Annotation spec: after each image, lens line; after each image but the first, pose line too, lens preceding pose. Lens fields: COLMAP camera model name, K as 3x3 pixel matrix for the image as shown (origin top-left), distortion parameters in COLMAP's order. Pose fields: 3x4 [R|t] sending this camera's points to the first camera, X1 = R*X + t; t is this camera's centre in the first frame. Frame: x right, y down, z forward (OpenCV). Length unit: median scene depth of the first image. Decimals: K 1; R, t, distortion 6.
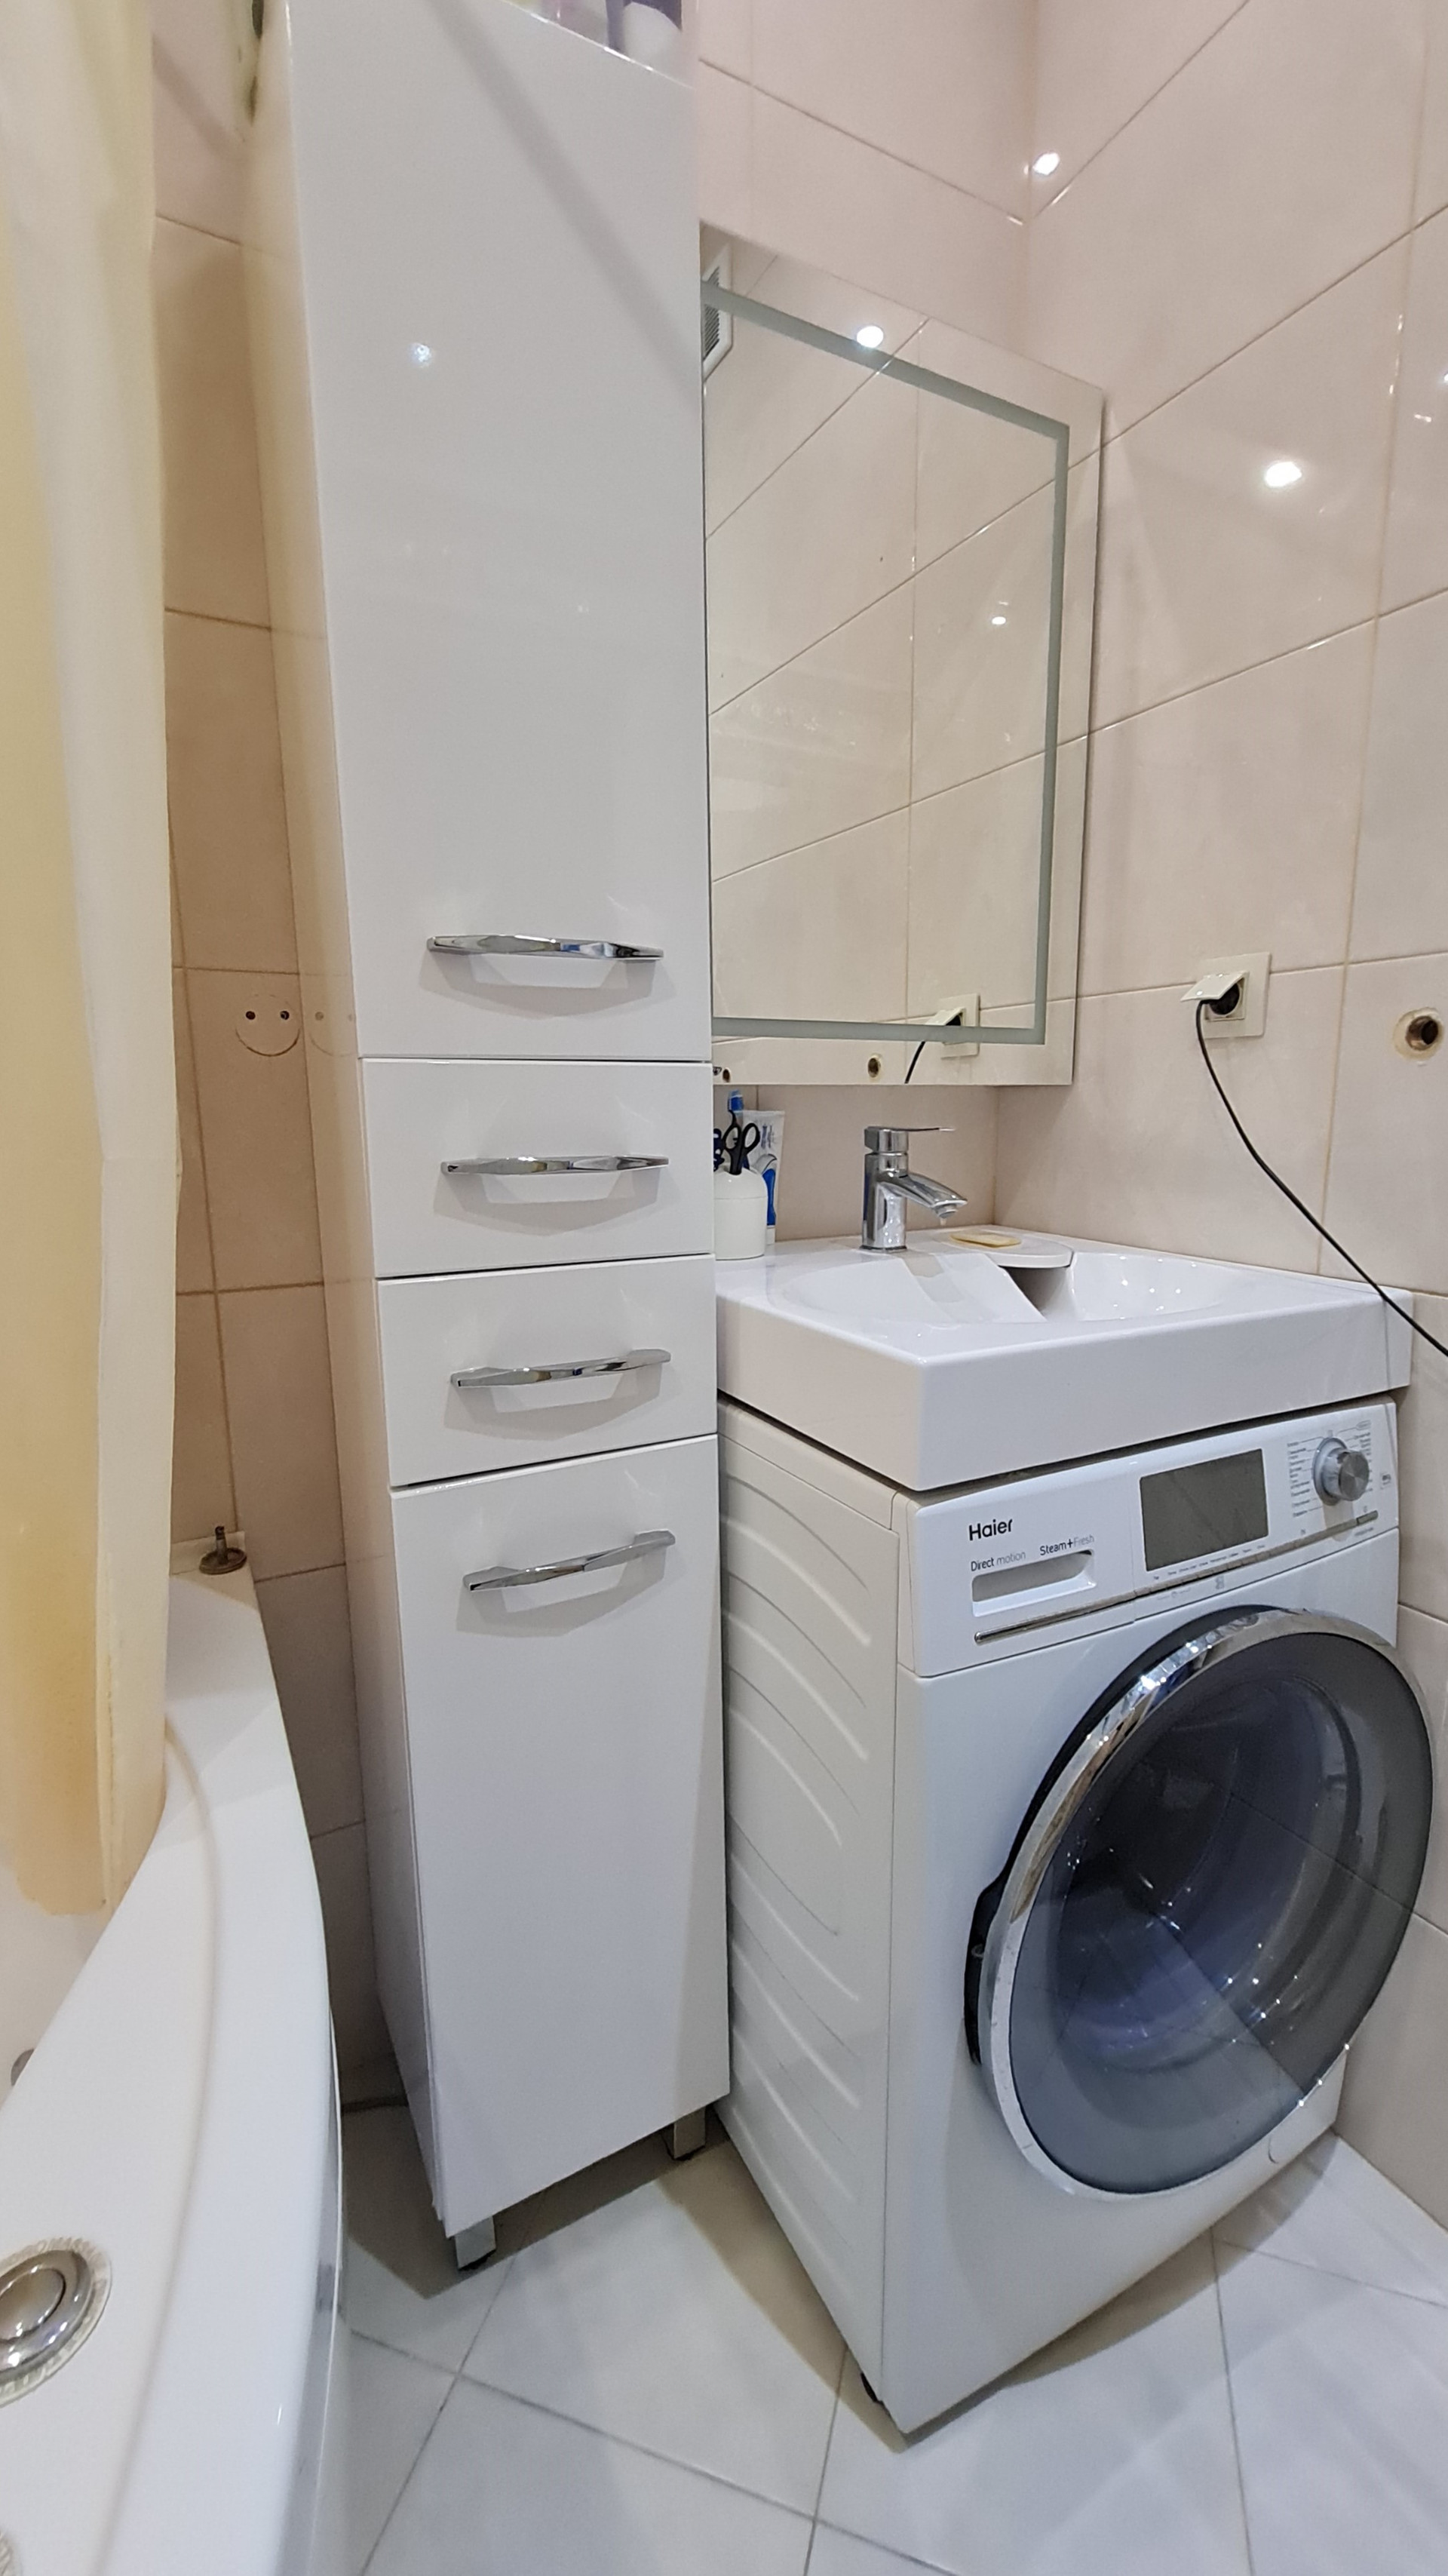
lens RADIAL K [[1030.4, 0, 731.2], [0, 1030.4, 1283.7], [0, 0, 1]] dist [-0.001380, -0.000234]
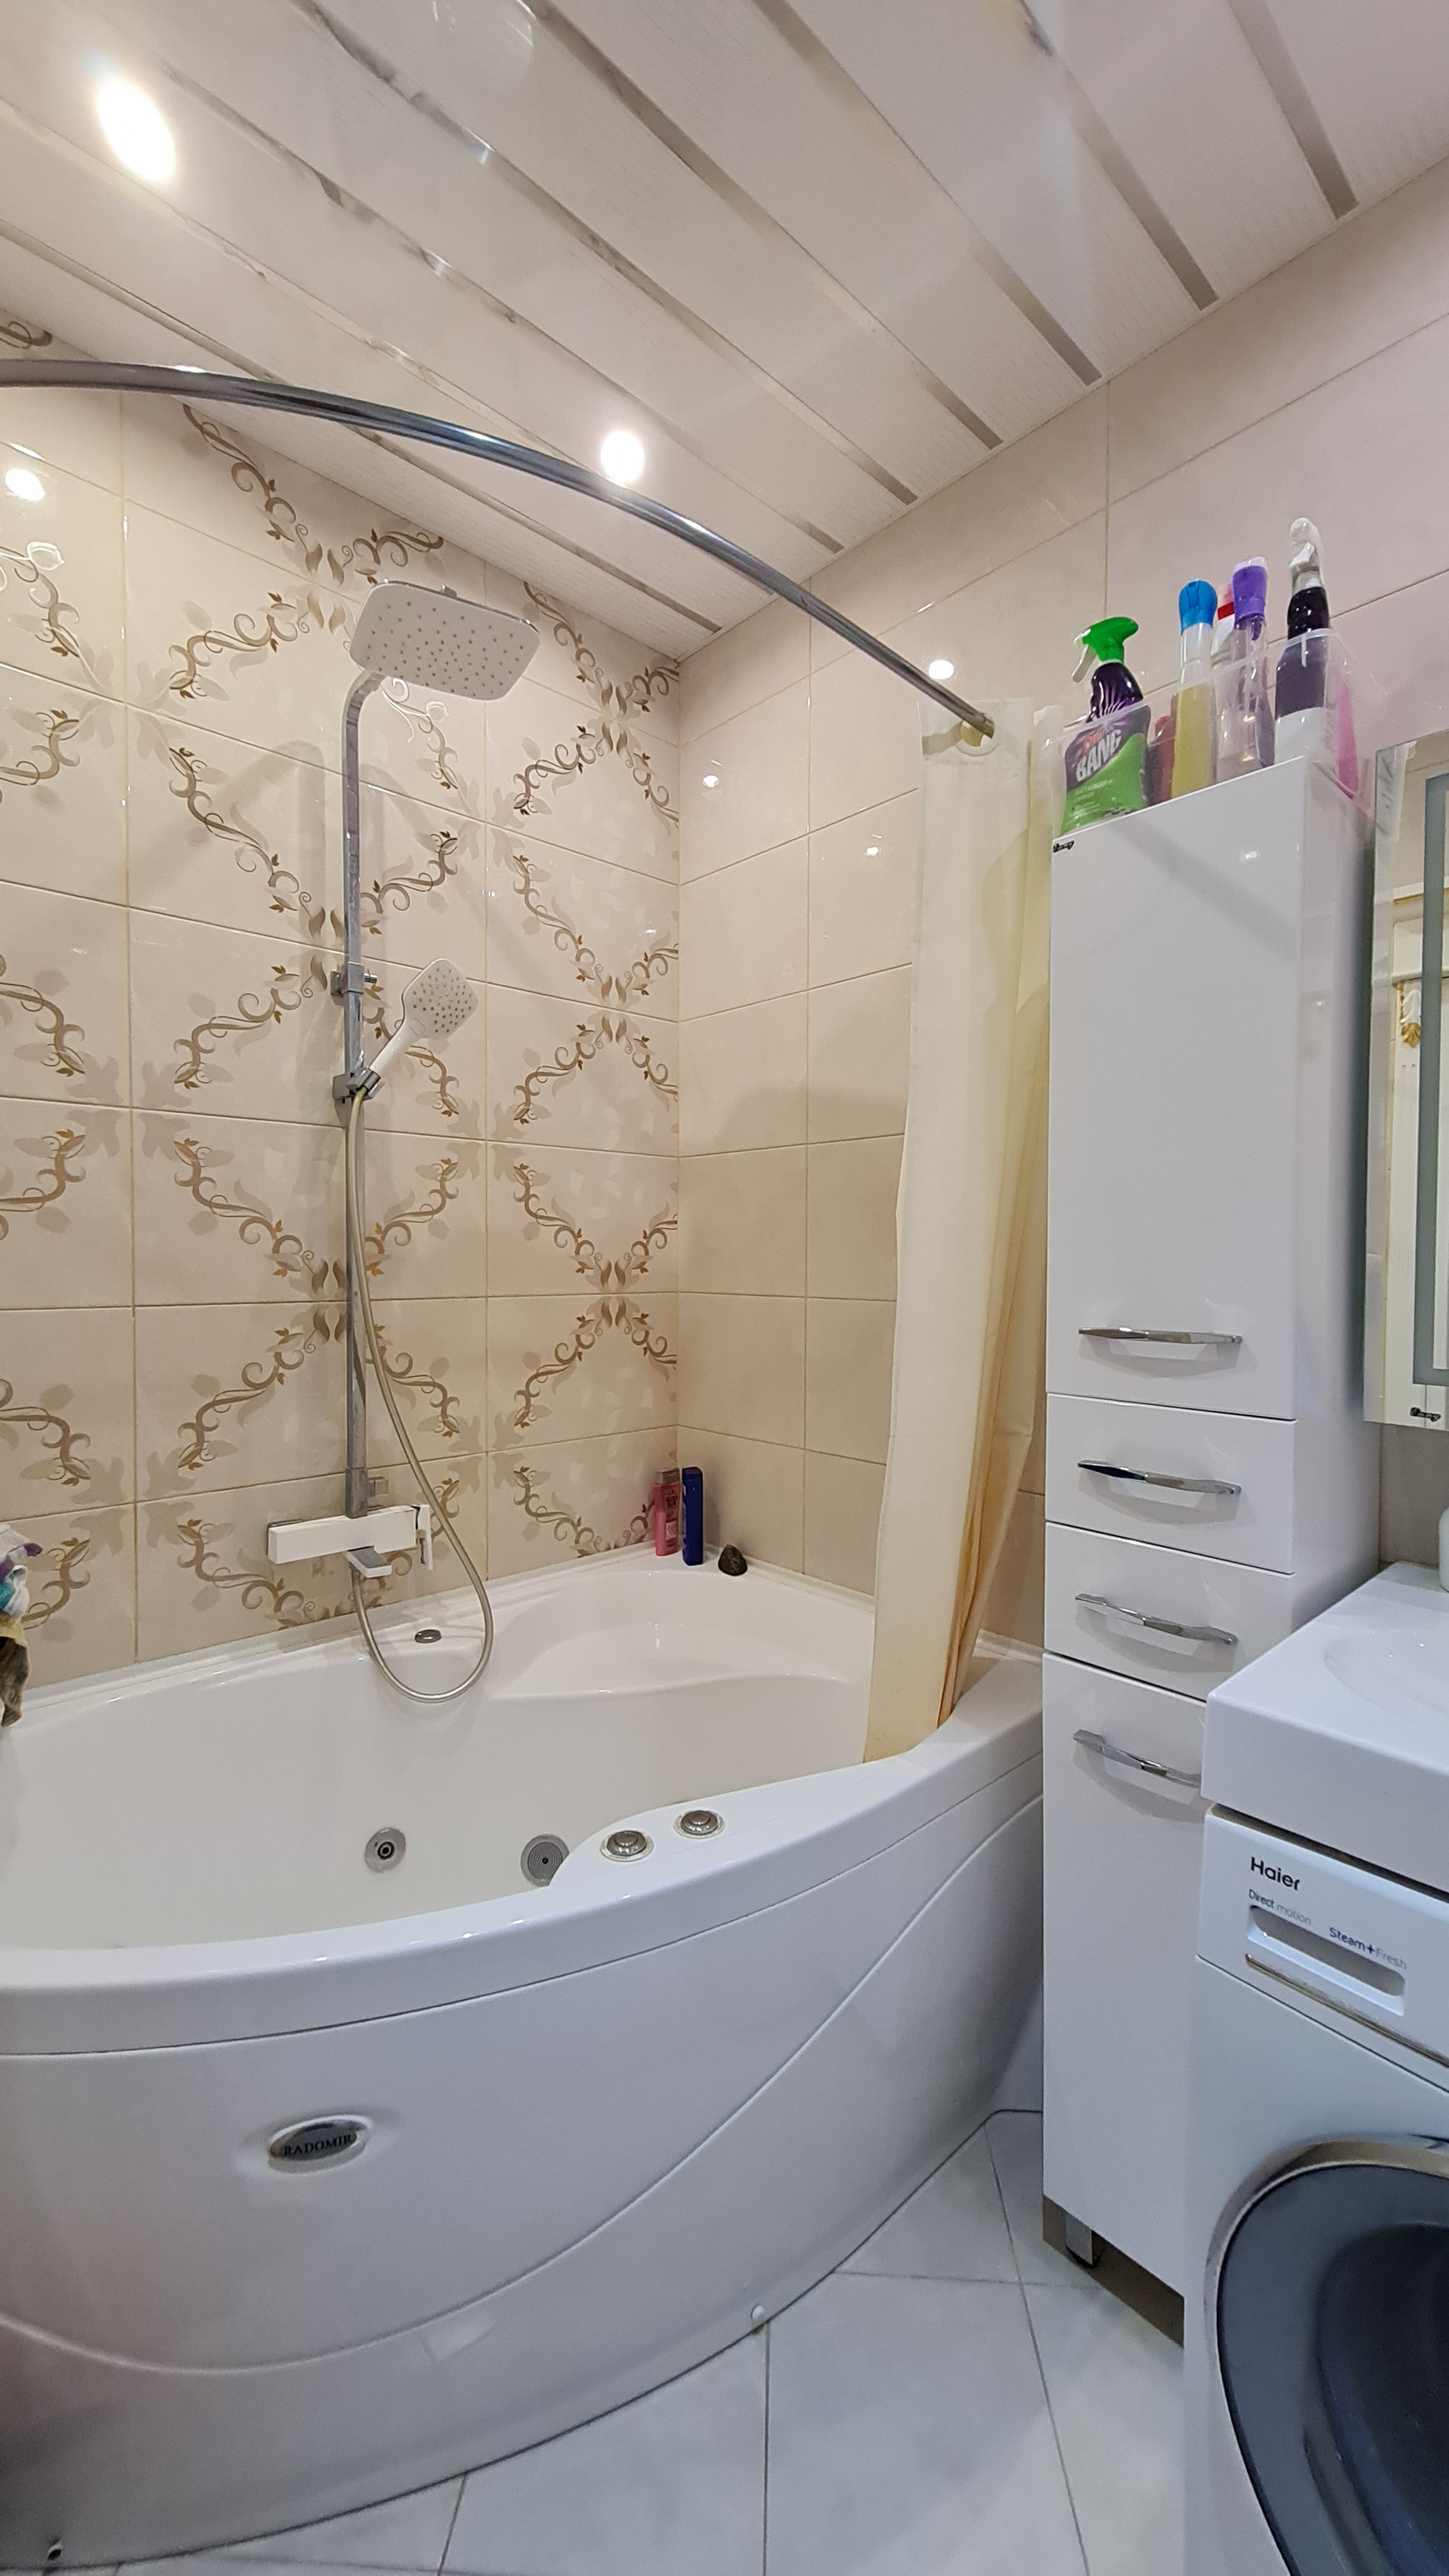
lens RADIAL K [[1030.5, 0, 731.7], [0, 1030.5, 1283.7], [0, 0, 1]] dist [-0.001380, -0.000234]
pose [[0.237757, 0.038521, -0.970560, 1.139532], [-0.172061, 0.985082, -0.003053, -0.288999], [0.955964, 0.167722, 0.240838, 0.029406]]
